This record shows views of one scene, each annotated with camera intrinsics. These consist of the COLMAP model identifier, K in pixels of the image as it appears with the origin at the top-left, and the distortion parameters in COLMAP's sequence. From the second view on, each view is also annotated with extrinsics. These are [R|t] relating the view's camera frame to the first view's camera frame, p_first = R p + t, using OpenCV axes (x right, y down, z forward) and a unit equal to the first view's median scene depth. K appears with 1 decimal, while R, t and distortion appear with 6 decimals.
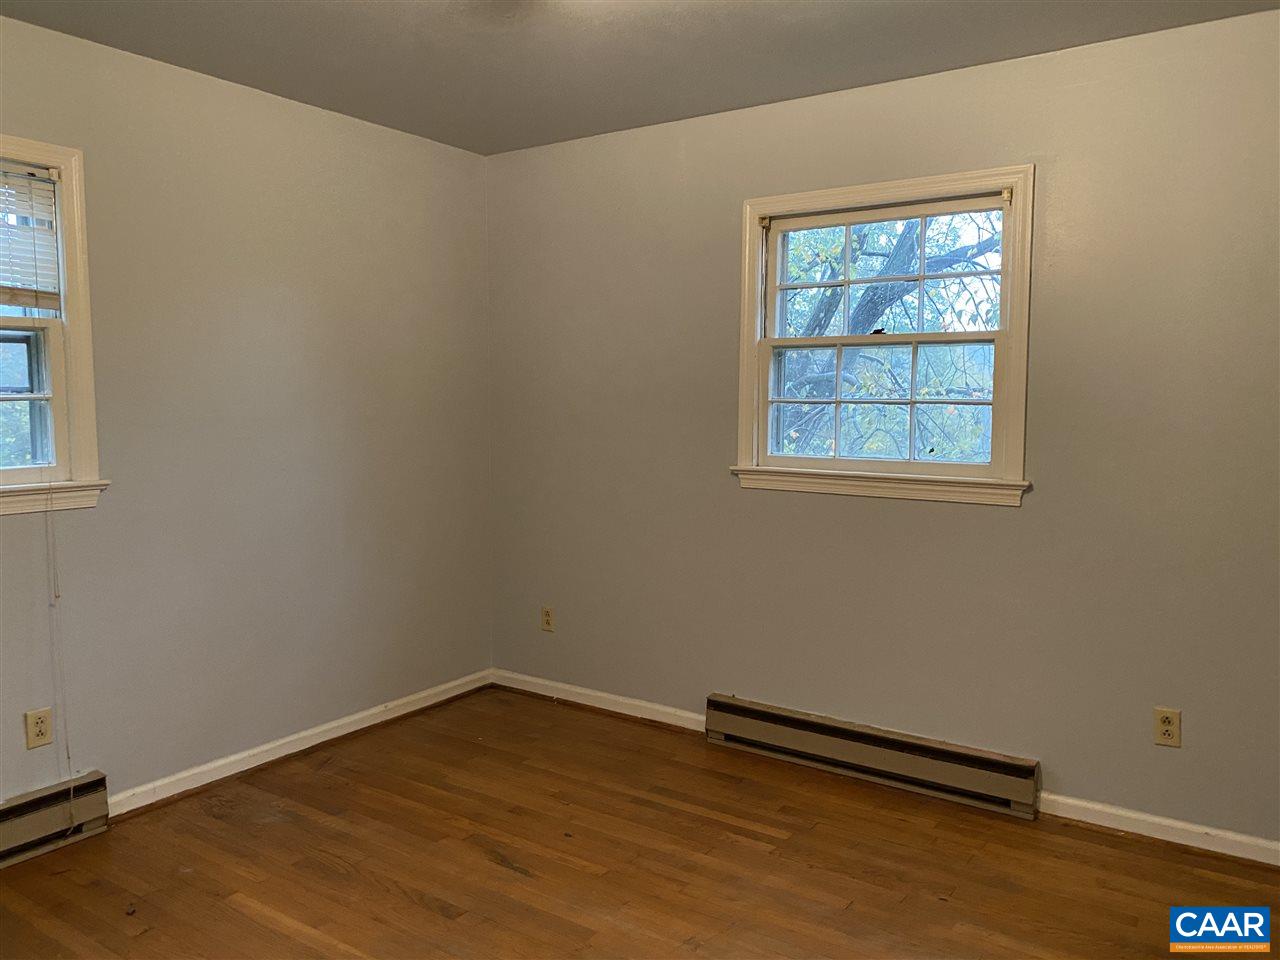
lens RADIAL K [[980.5, 0, 636.3], [0, 980.5, 478.7], [0, 0, 1]] dist [0.055816, -0.048489]
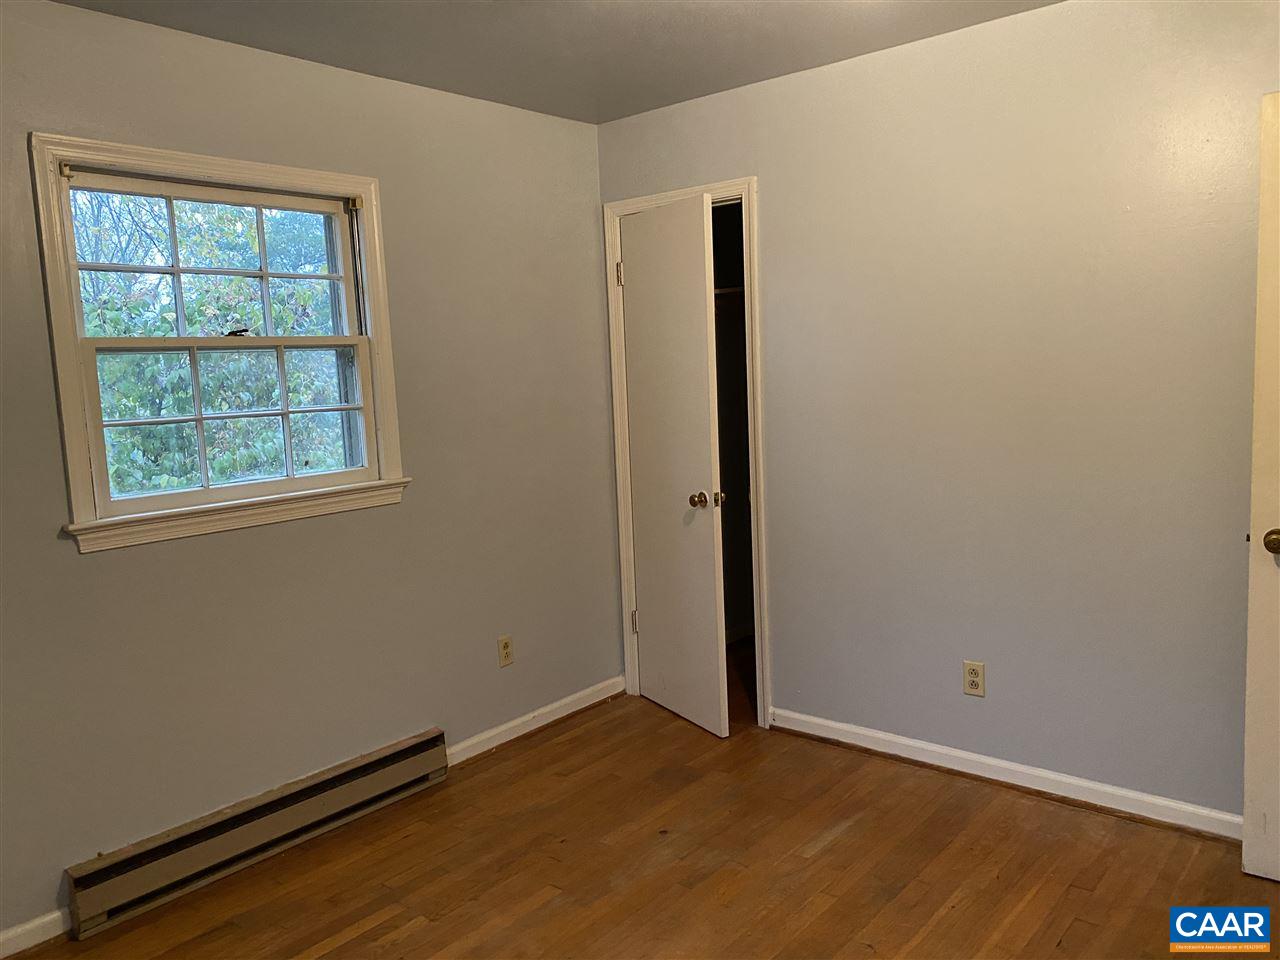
lens RADIAL K [[980.5, 0, 635.2], [0, 980.5, 476.5], [0, 0, 1]] dist [0.055816, -0.048489]
pose [[0.114112, -0.124641, 0.985618, -0.589255], [0.132398, 0.985157, 0.109255, -0.077061], [-0.984606, 0.118026, 0.128921, 0.578661]]
